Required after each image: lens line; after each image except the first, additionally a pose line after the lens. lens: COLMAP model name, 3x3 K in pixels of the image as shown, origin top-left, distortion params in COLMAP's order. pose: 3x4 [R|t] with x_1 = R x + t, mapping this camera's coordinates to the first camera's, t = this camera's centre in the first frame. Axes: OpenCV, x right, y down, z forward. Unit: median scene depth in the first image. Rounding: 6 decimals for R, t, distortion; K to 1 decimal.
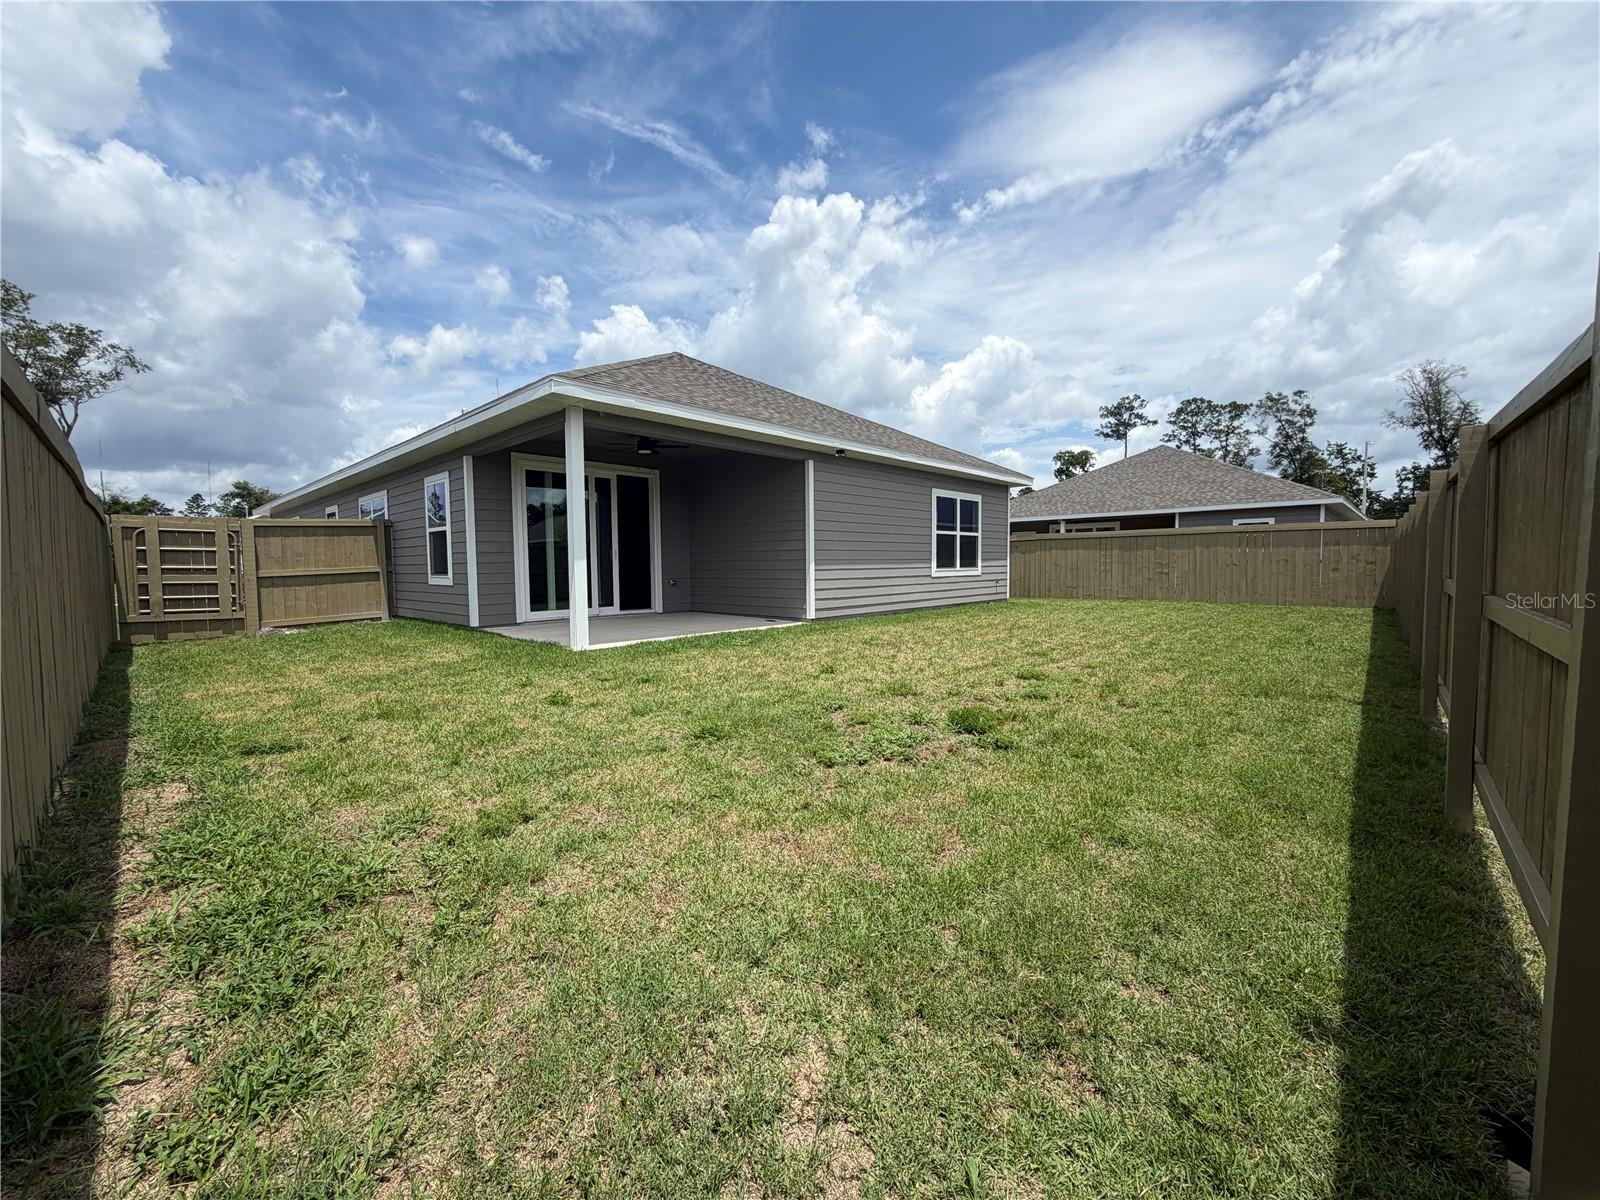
lens RADIAL K [[638.4, 0, 800.0], [0, 638.4, 600.0], [0, 0, 1]] dist [0.000776, 0.000103]
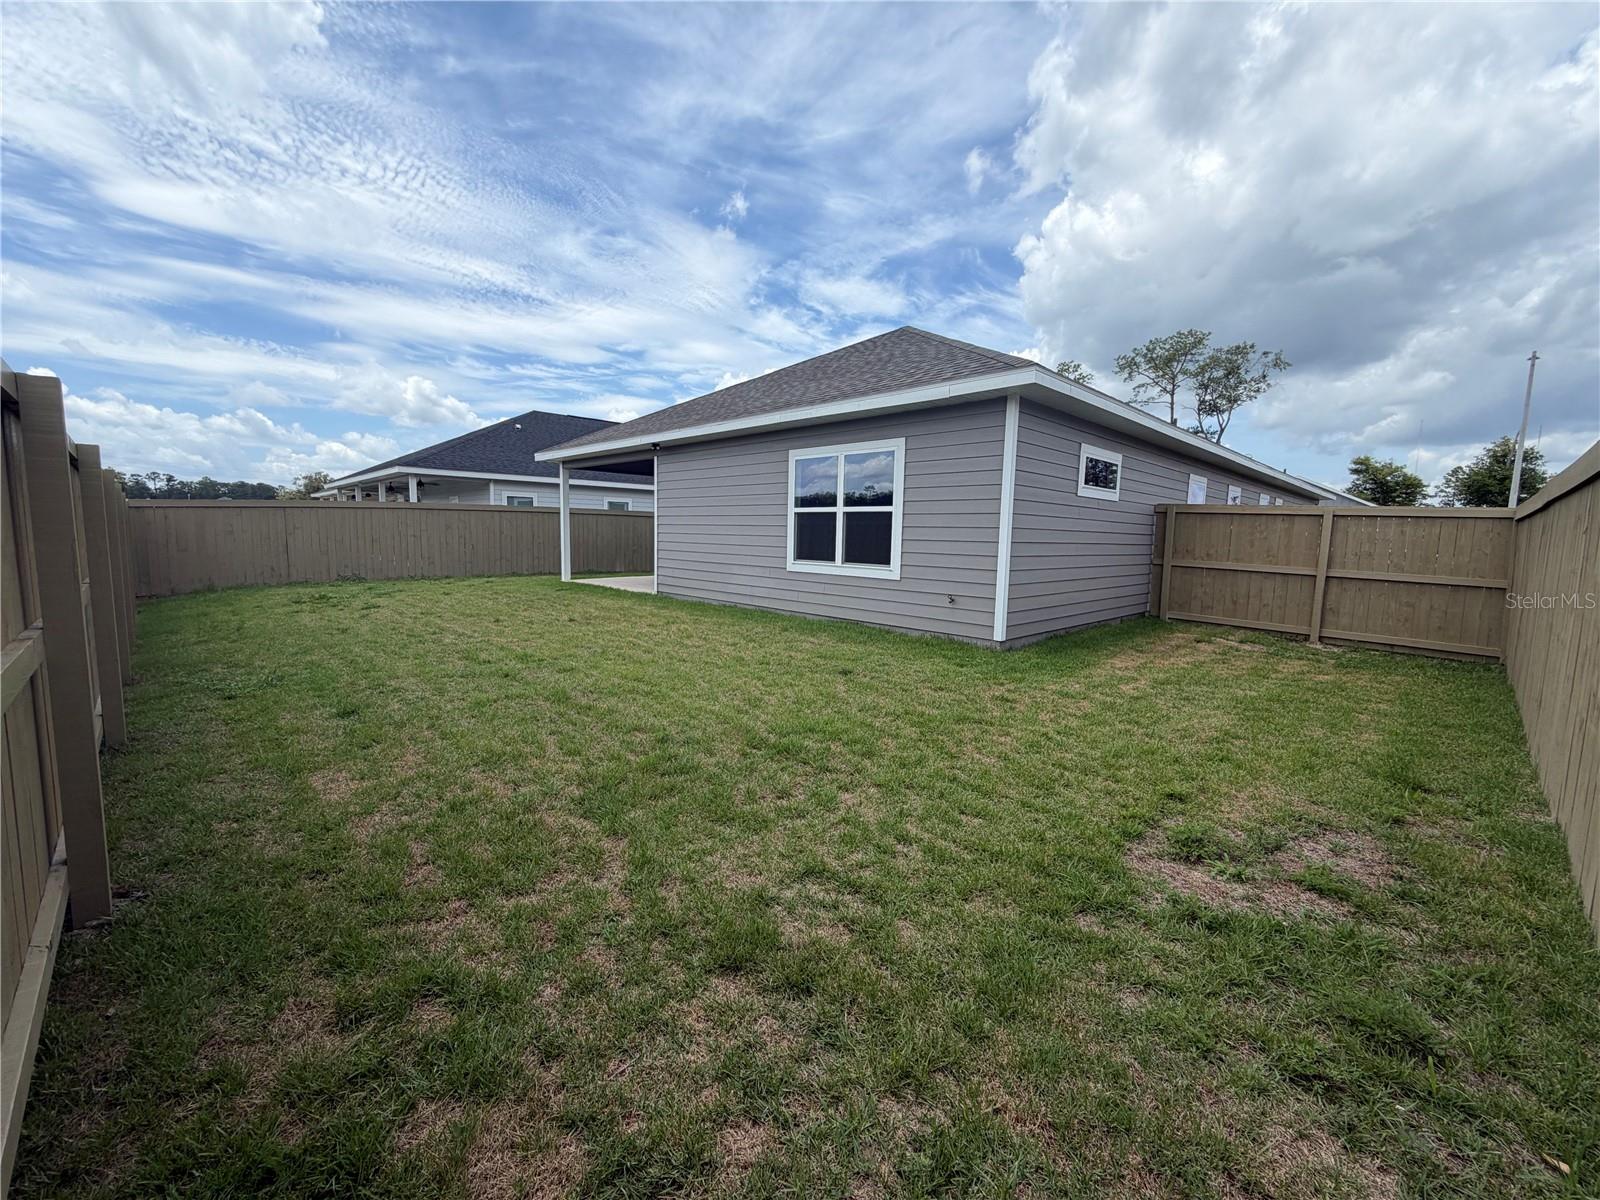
lens RADIAL K [[638.4, 0, 800.0], [0, 638.4, 600.0], [0, 0, 1]] dist [0.000776, 0.000103]
pose [[-0.028185, 0.116451, -0.992796, 0.941164], [-0.076489, 0.990028, 0.118298, -0.090345], [0.996672, 0.079272, -0.018996, 1.016197]]
